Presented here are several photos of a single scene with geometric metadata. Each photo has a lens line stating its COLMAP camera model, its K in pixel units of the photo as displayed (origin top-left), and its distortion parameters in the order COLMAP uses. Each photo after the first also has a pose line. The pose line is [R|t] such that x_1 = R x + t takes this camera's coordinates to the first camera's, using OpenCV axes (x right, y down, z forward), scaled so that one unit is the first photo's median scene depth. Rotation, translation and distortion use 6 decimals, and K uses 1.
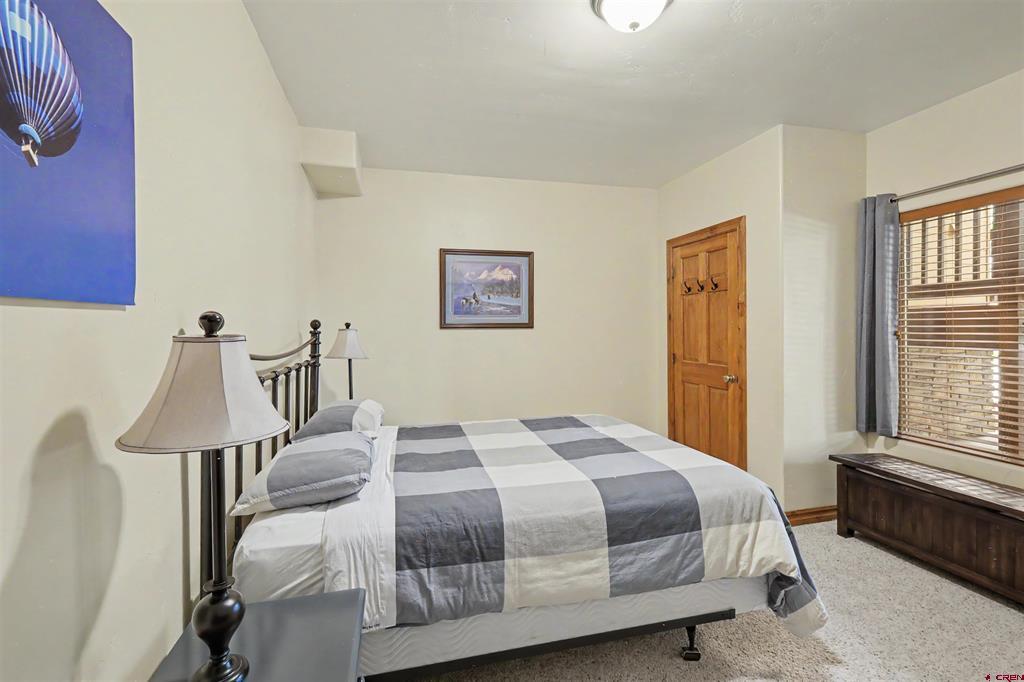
lens RADIAL K [[454.7, 0, 520.0], [0, 454.7, 325.2], [0, 0, 1]] dist [0.002203, 0.000288]
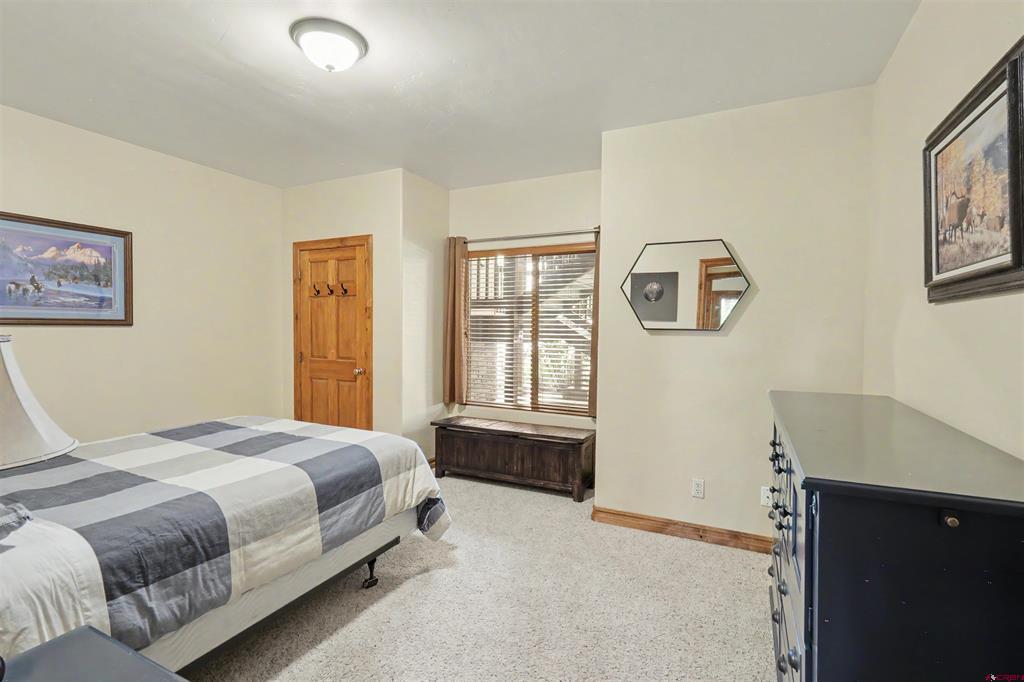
lens RADIAL K [[454.7, 0, 520.0], [0, 454.7, 325.2], [0, 0, 1]] dist [0.002203, 0.000288]
pose [[0.640203, 0.015473, 0.768050, -0.222778], [-0.016829, 0.999840, -0.006115, -0.002343], [-0.768021, -0.009011, 0.640361, -0.088050]]
